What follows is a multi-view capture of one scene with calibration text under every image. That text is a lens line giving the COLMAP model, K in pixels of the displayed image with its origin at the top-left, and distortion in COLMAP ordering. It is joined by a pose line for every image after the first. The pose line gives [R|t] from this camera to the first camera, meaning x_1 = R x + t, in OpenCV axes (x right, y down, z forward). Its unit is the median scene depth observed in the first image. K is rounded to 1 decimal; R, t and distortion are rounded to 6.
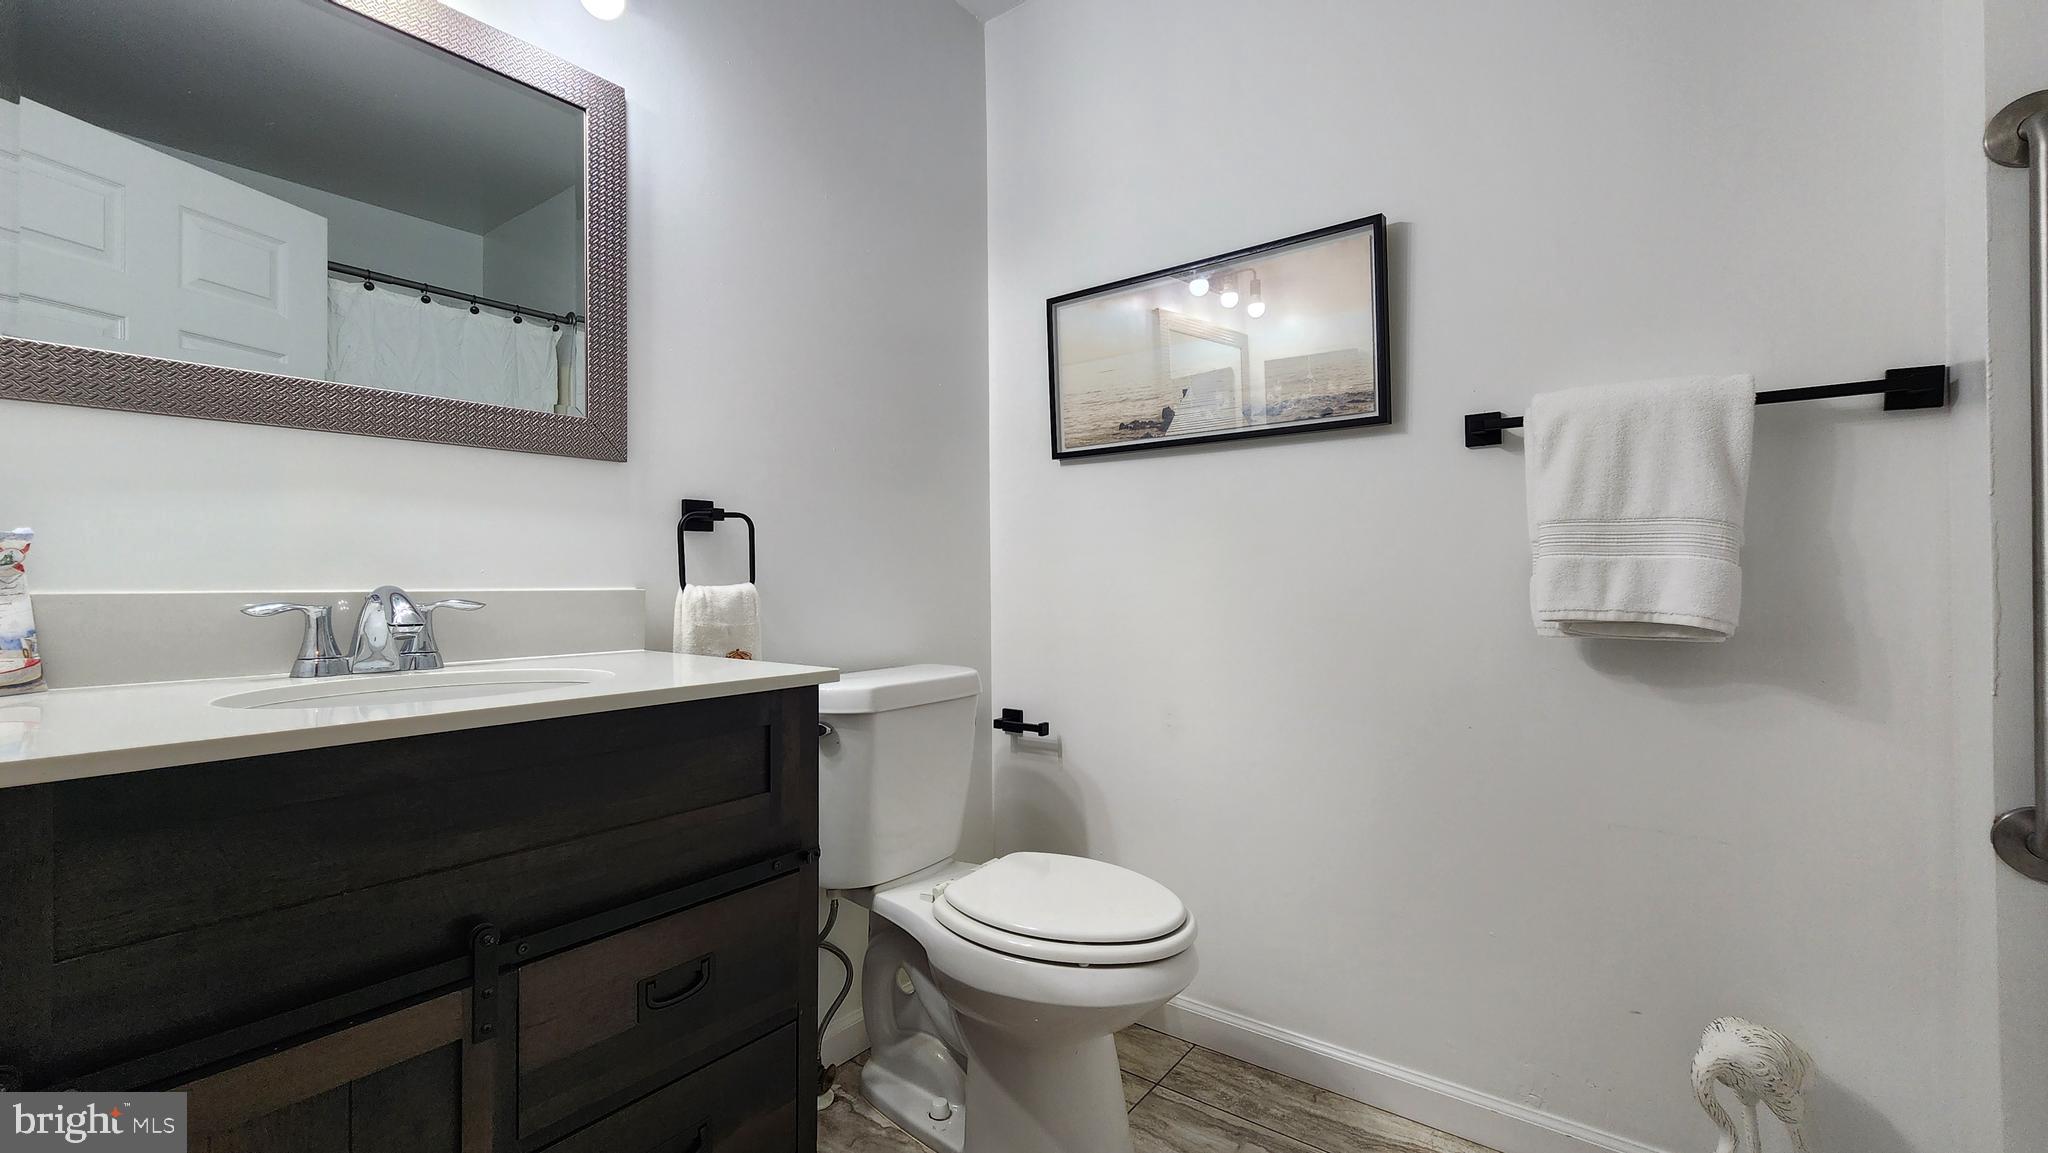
lens RADIAL K [[838.1, 0, 1022.2], [0, 838.1, 569.5], [0, 0, 1]] dist [-0.023522, 0.002826]
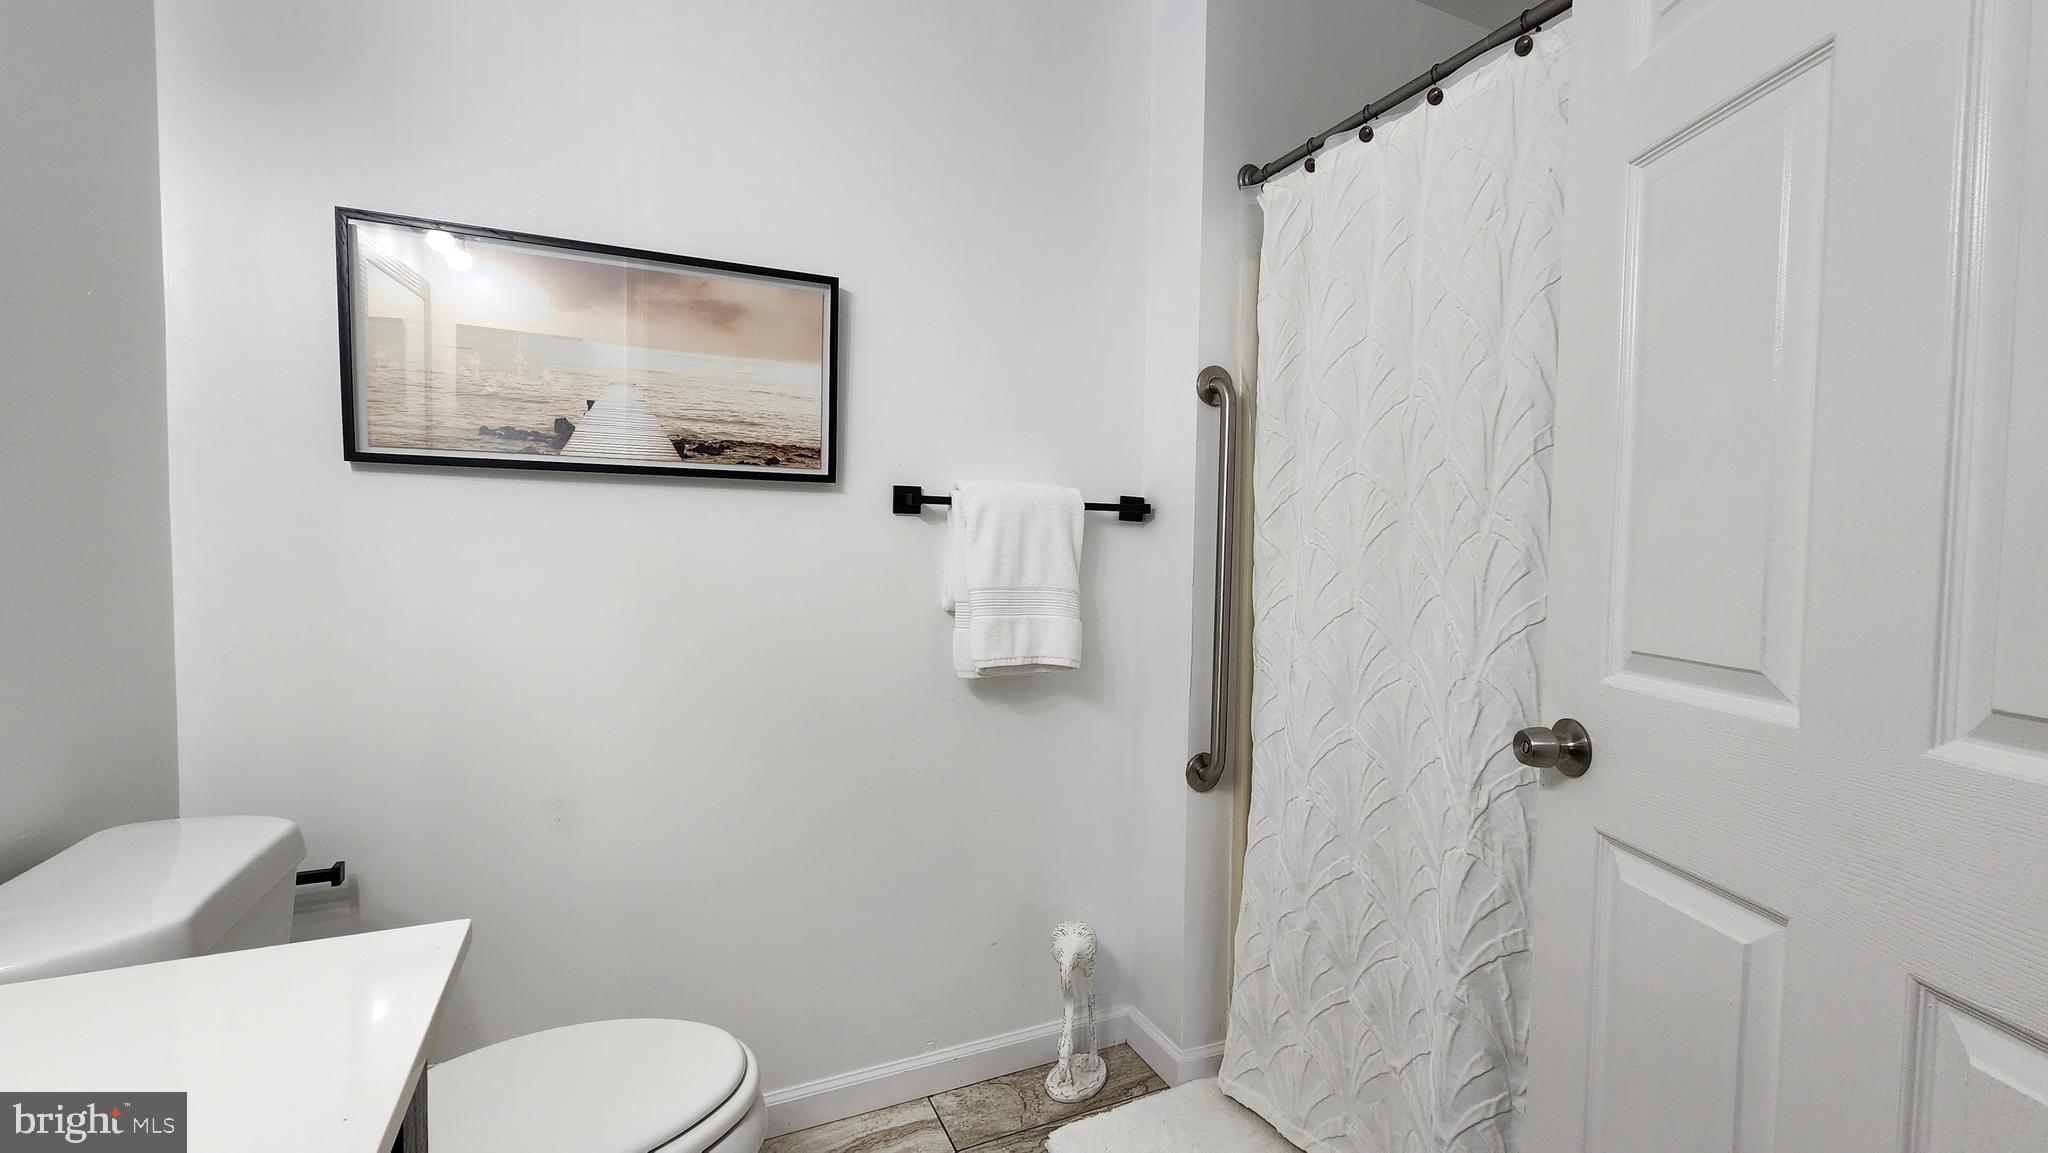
lens RADIAL K [[831.6, 0, 1022.9], [0, 831.6, 584.9], [0, 0, 1]] dist [-0.015738, -0.000027]
pose [[0.457672, -0.025676, 0.888750, -0.394658], [-0.026916, 0.998725, 0.042714, -0.103823], [-0.888714, -0.043471, 0.456397, 0.326006]]
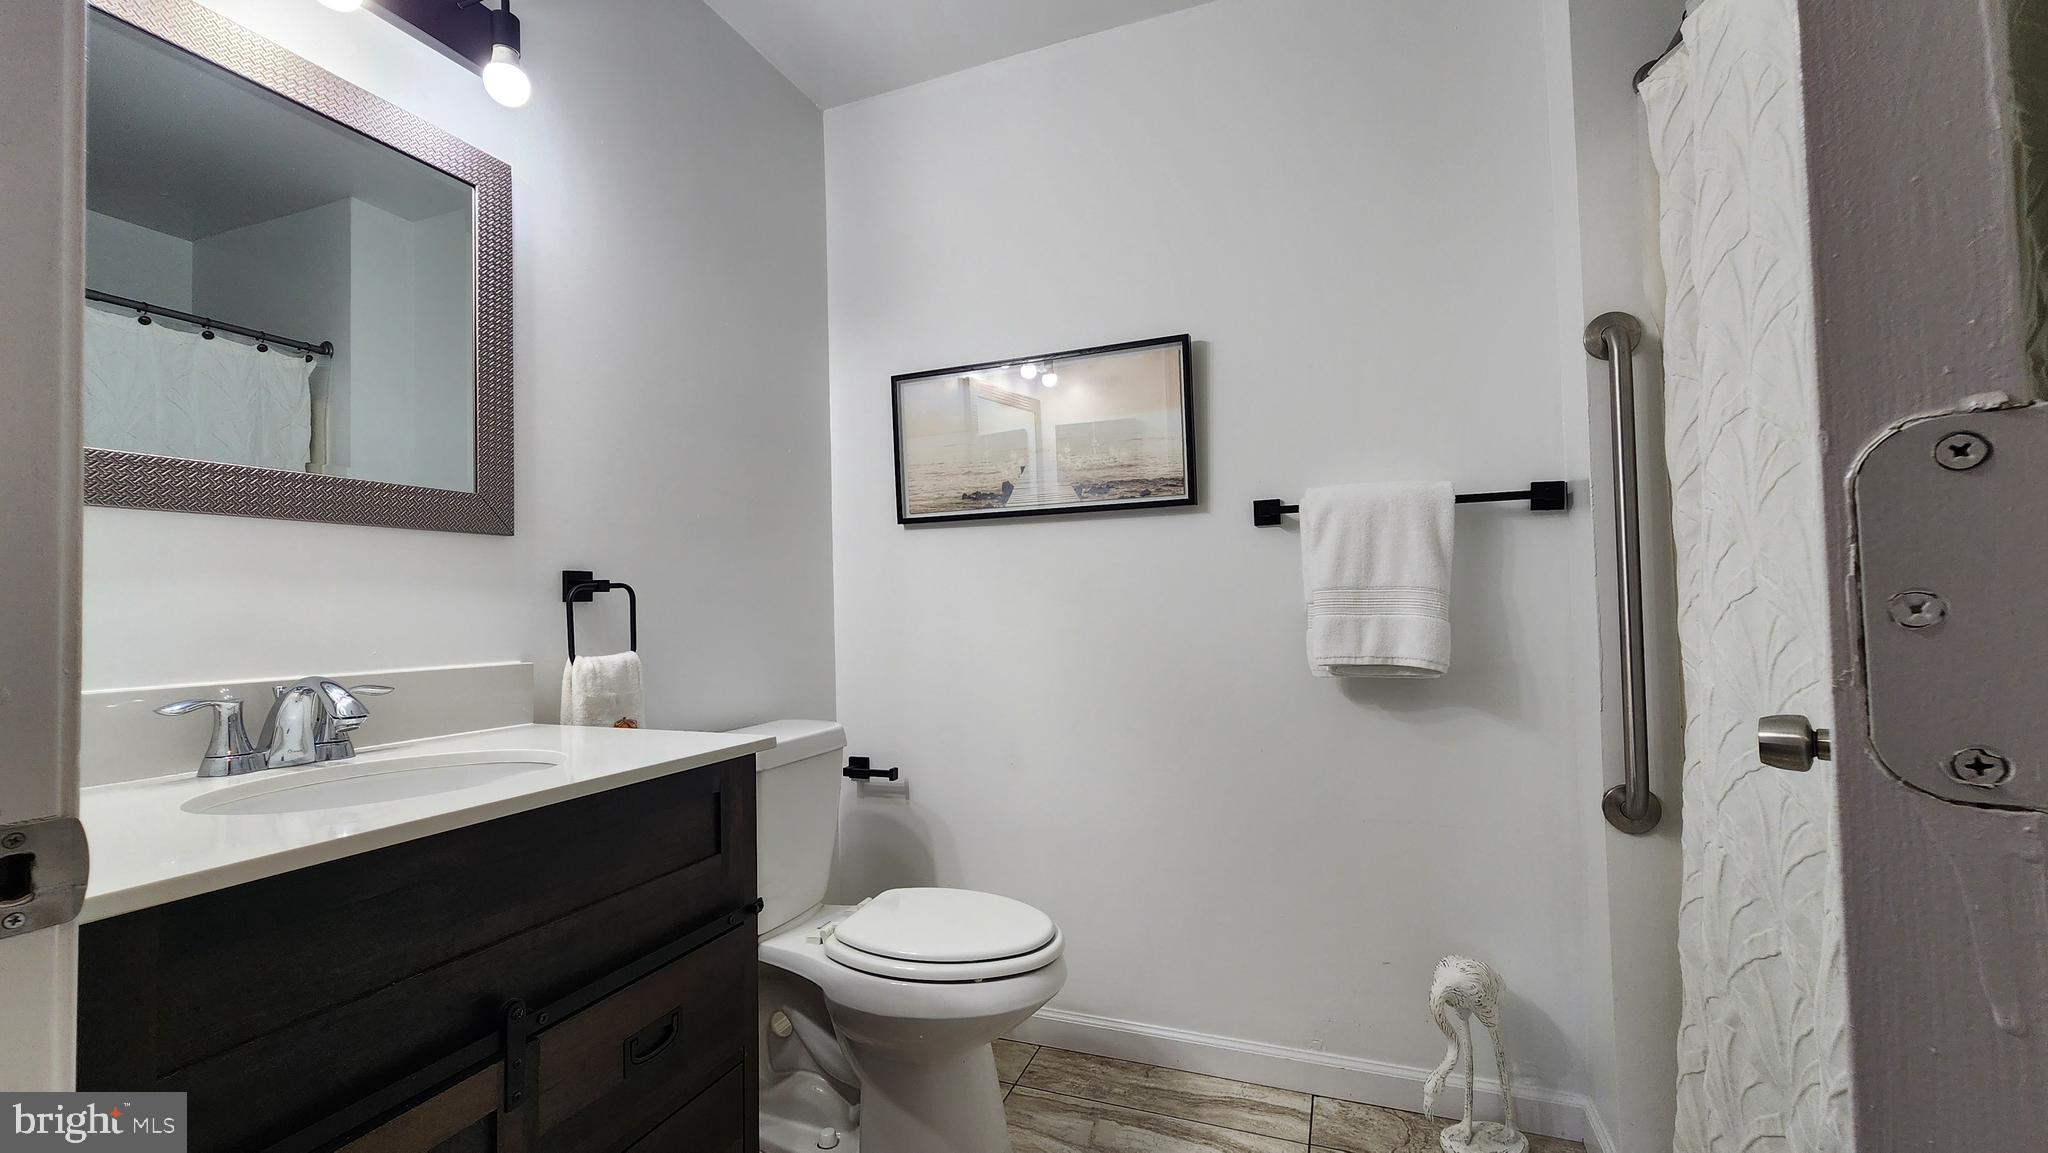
lens RADIAL K [[843.4, 0, 998.6], [0, 843.4, 582.4], [0, 0, 1]] dist [-0.025644, 0.000017]
pose [[0.964852, -0.009119, 0.262636, -0.170757], [0.014988, 0.999681, -0.020351, -0.042724], [-0.262366, 0.023572, 0.964680, -0.115608]]
